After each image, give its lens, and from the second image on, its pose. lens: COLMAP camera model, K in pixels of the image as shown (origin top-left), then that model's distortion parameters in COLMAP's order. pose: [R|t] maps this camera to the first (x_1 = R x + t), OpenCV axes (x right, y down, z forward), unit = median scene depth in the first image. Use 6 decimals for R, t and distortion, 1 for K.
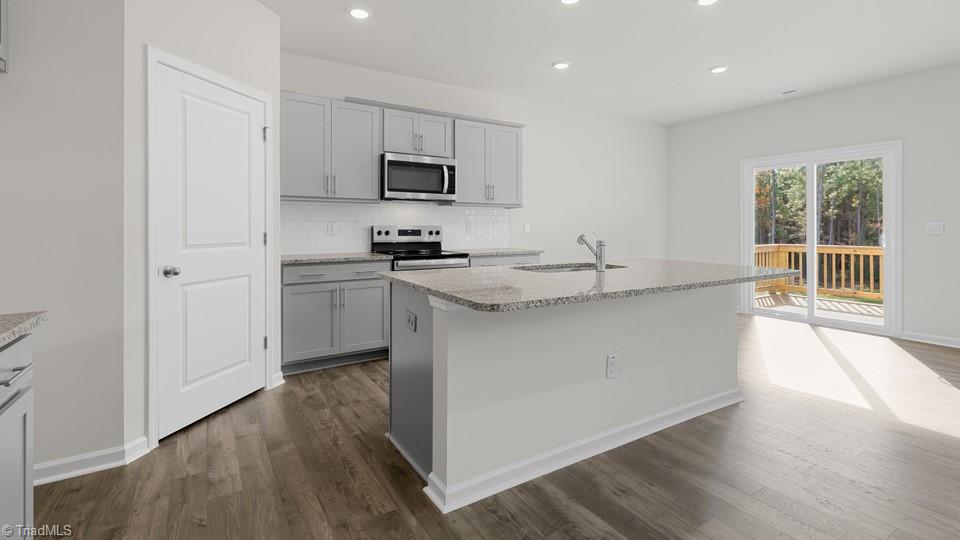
lens RADIAL K [[445.2, 0, 481.1], [0, 445.2, 227.1], [0, 0, 1]] dist [0.009437, -0.000471]
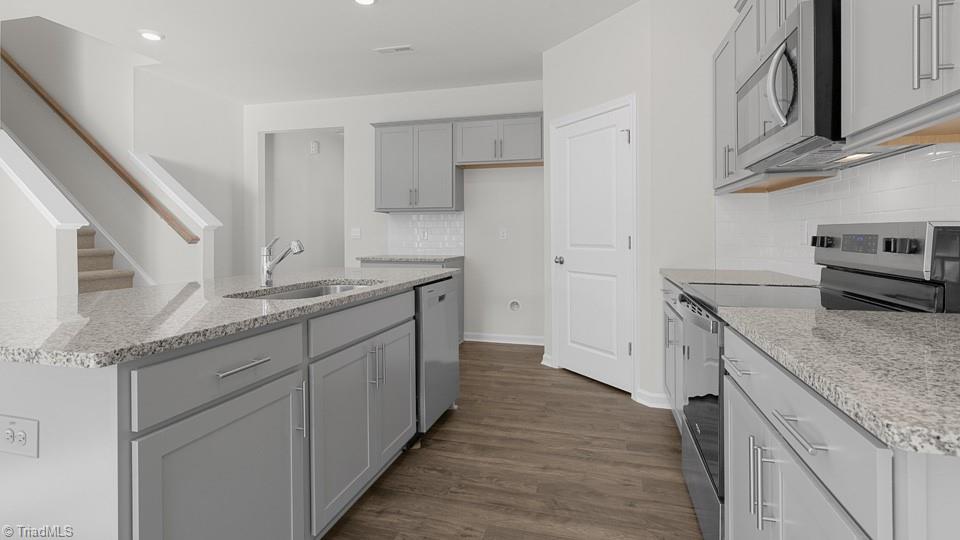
lens RADIAL K [[445.2, 0, 482.6], [0, 445.2, 237.9], [0, 0, 1]] dist [0.009437, -0.000471]
pose [[-0.721648, 0.007286, -0.692222, 0.329858], [0.001291, 0.999957, 0.009179, 0.003347], [0.692259, 0.005730, -0.721627, 1.132727]]
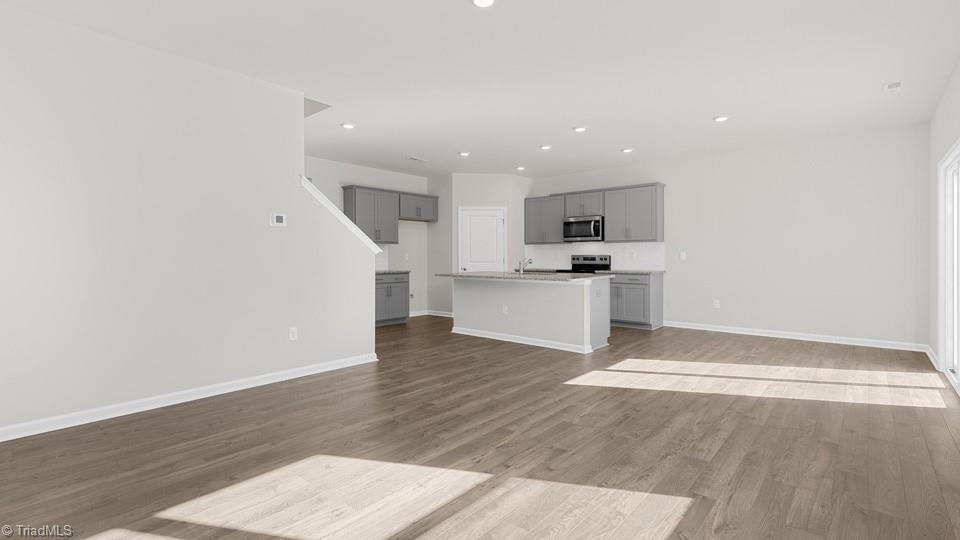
lens RADIAL K [[445.2, 0, 475.7], [0, 445.2, 263.8], [0, 0, 1]] dist [0.009437, -0.000471]
pose [[0.277352, 0.015231, -0.960648, 1.578174], [0.002842, 0.999857, 0.016673, 0.001392], [0.960764, -0.007354, 0.277269, 0.067498]]
